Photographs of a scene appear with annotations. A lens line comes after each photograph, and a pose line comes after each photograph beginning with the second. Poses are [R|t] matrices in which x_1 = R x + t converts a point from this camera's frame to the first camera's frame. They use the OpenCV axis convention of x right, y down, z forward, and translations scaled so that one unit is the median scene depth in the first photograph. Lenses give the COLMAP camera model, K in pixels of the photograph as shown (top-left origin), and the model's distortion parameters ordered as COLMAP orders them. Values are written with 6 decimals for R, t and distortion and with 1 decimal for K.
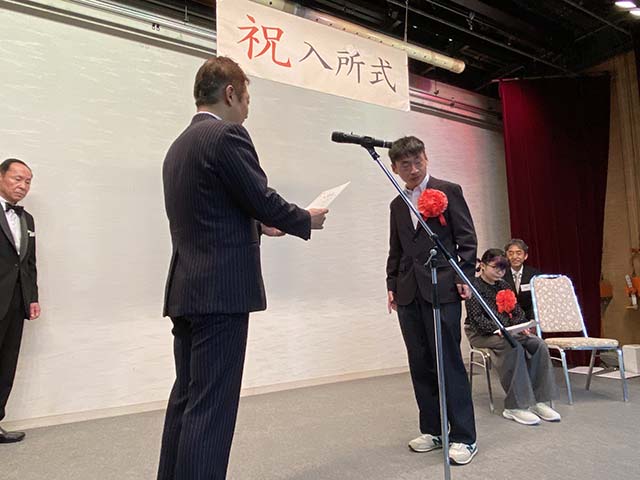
lens RADIAL K [[426.2, 0, 315.8], [0, 426.2, 247.0], [0, 0, 1]] dist [0.040945, -0.044526]
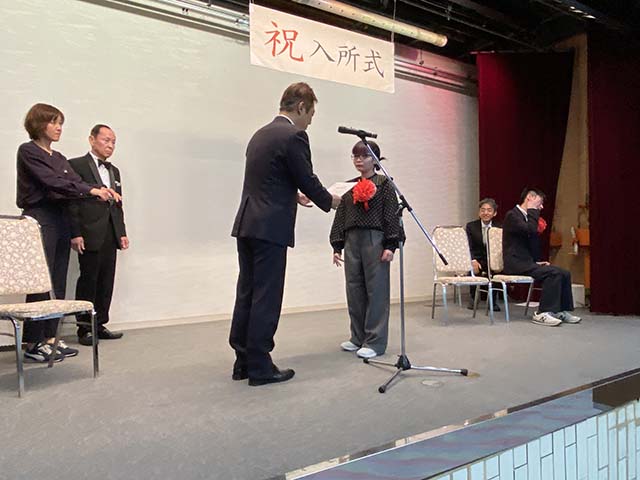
lens RADIAL K [[455.6, 0, 320.0], [0, 455.6, 240.0], [0, 0, 1]] dist [0.041223, 0.000186]
pose [[0.998737, 0.015070, 0.047934, -0.057182], [-0.019537, 0.995368, 0.094130, -0.010755], [-0.046294, -0.094947, 0.994405, -0.375428]]
